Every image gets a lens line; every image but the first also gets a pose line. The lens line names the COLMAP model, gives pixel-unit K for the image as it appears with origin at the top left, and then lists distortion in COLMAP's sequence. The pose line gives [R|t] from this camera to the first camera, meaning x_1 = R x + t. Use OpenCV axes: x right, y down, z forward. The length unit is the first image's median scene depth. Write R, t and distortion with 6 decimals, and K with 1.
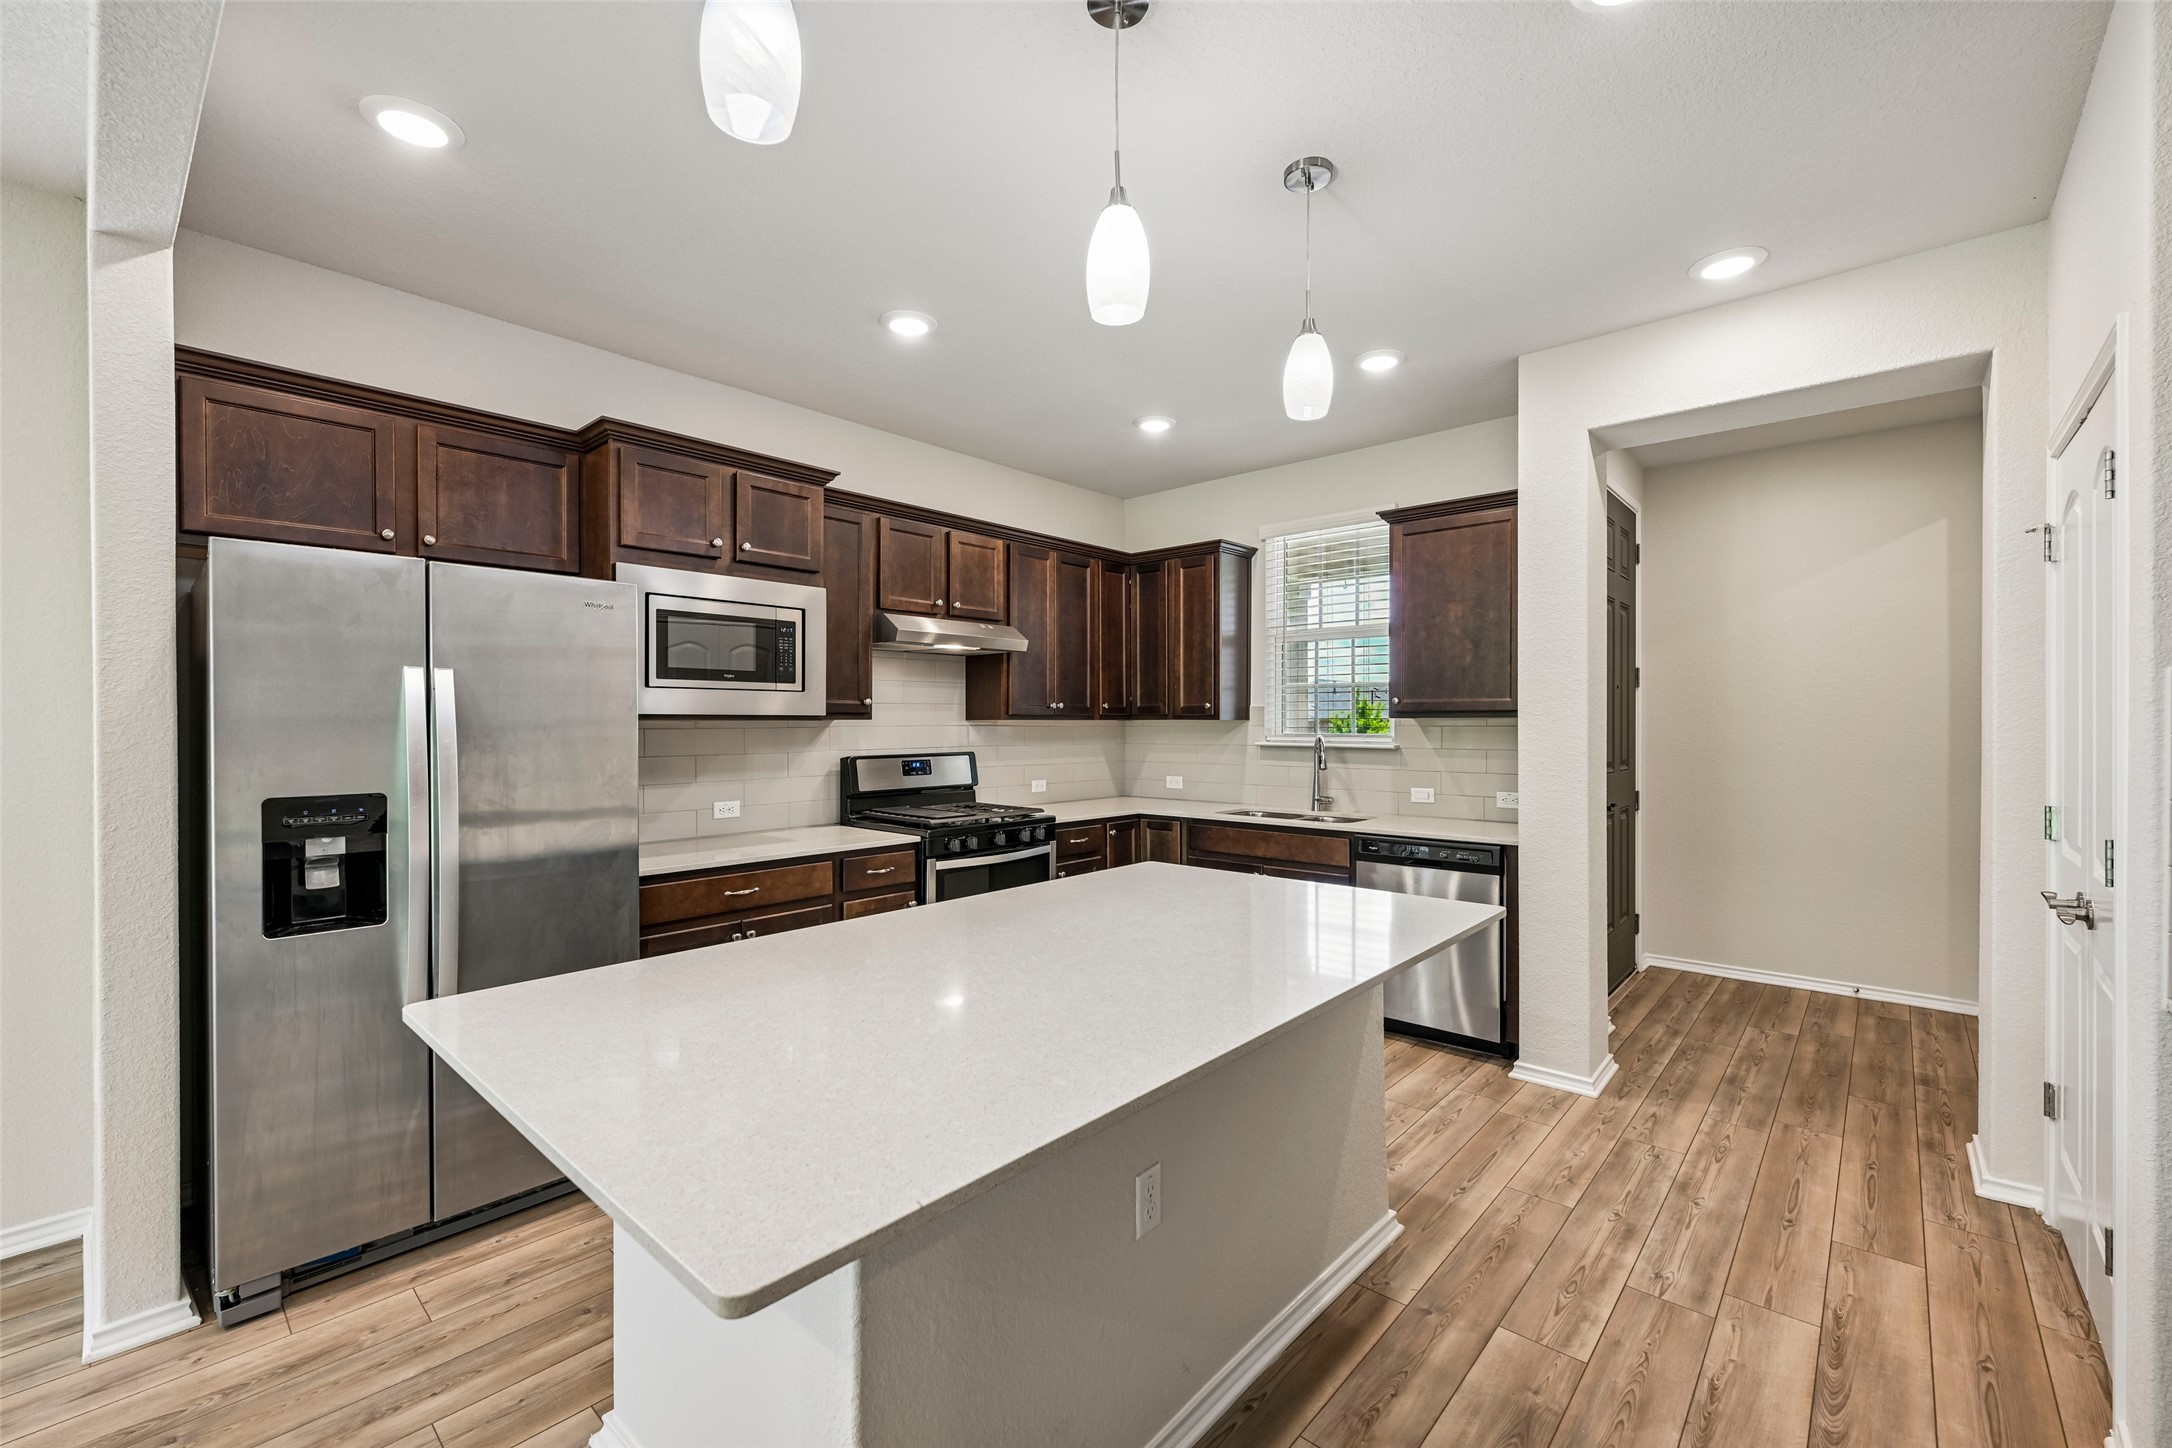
lens RADIAL K [[891.5, 0, 1086.0], [0, 891.5, 724.0], [0, 0, 1]] dist [-0.001821, -0.000105]
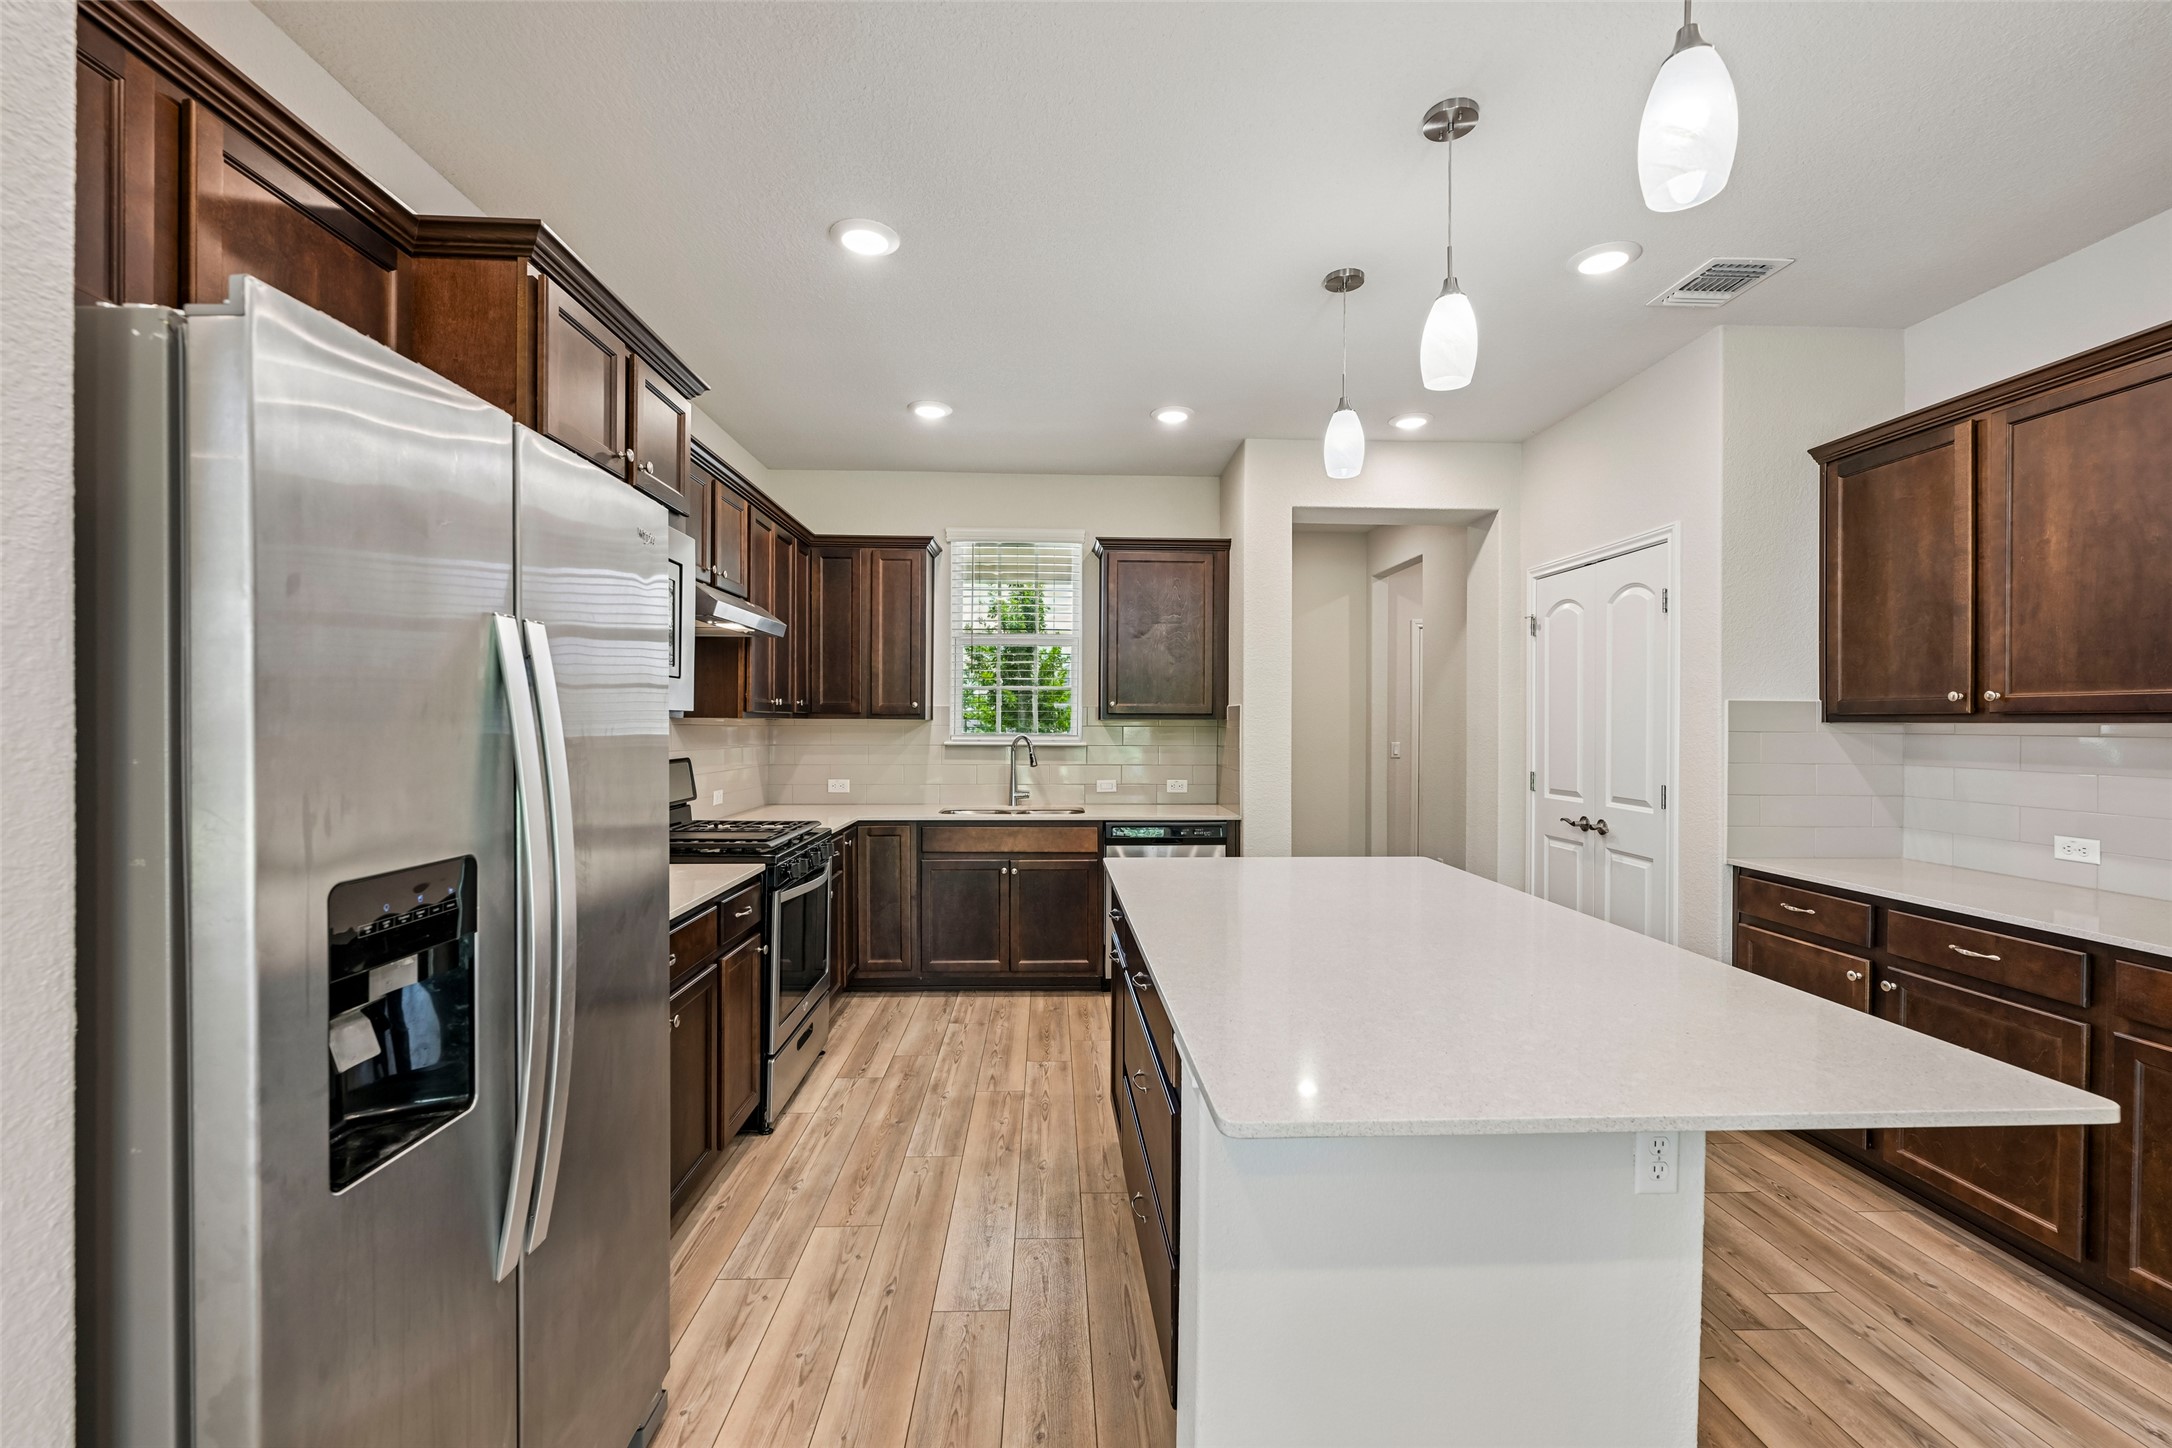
lens RADIAL K [[891.5, 0, 1086.0], [0, 891.5, 724.0], [0, 0, 1]] dist [-0.001821, -0.000105]
pose [[0.714756, 0.003176, 0.699367, -0.506738], [-0.003354, 0.999994, -0.001114, 0.000919], [-0.699366, -0.001549, 0.714762, 0.216142]]
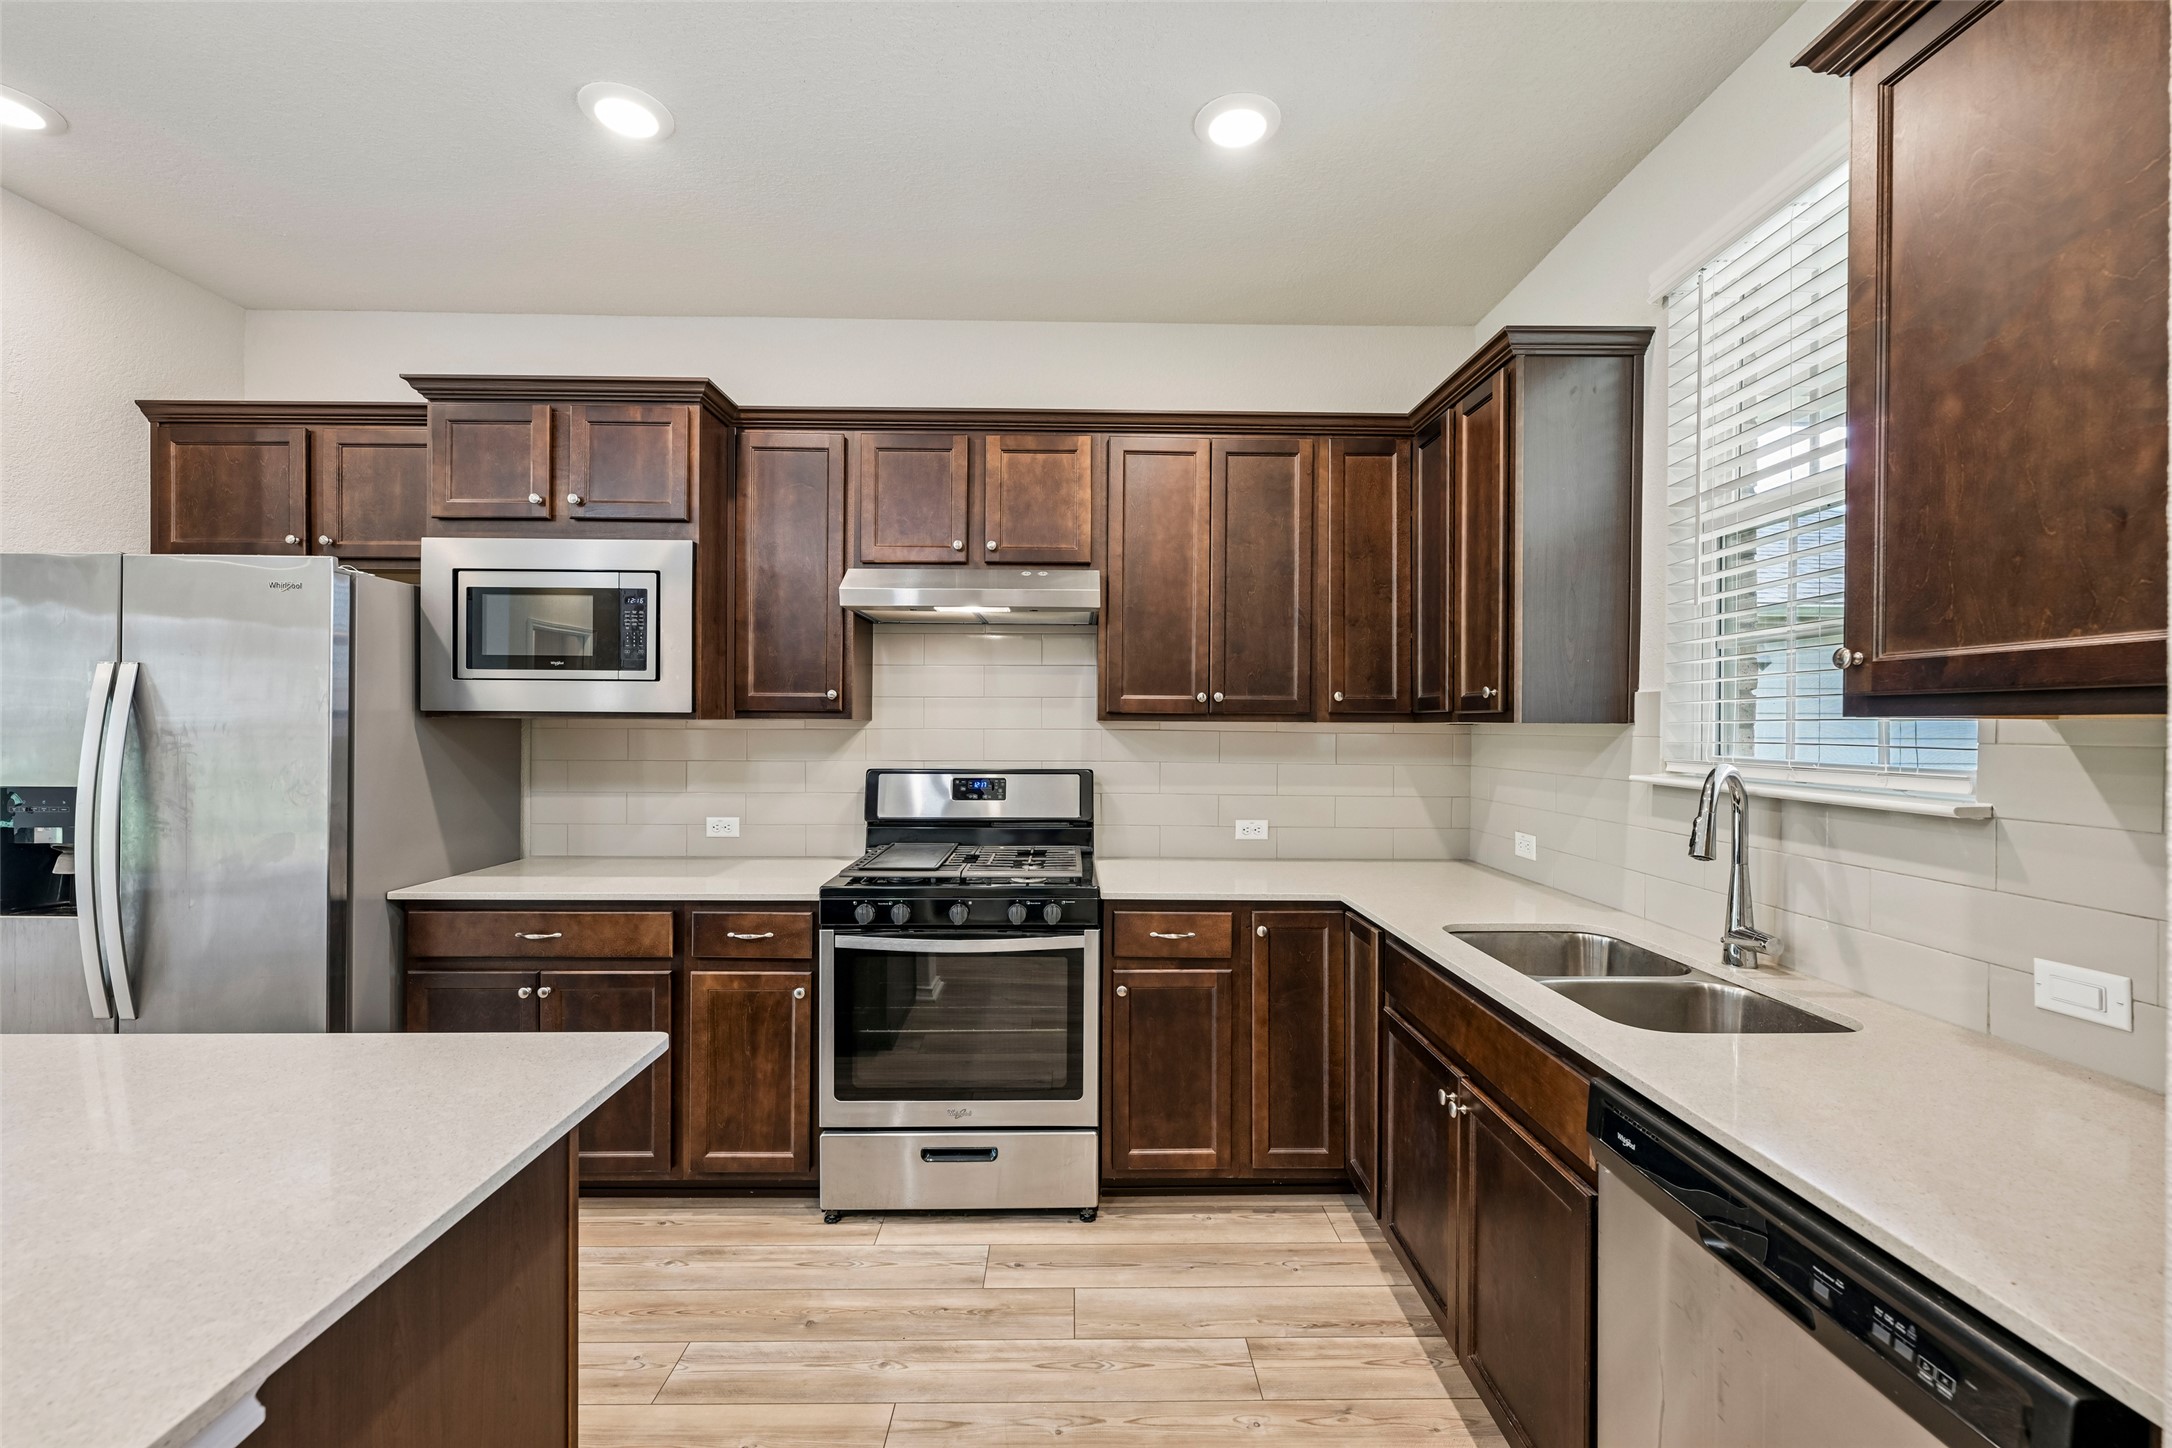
lens RADIAL K [[891.5, 0, 1086.0], [0, 891.5, 724.0], [0, 0, 1]] dist [-0.001821, -0.000105]
pose [[0.679065, 0.004874, -0.734062, 0.416756], [-0.008741, 0.999961, -0.001446, -0.001661], [0.734026, 0.007398, 0.679081, 0.652567]]
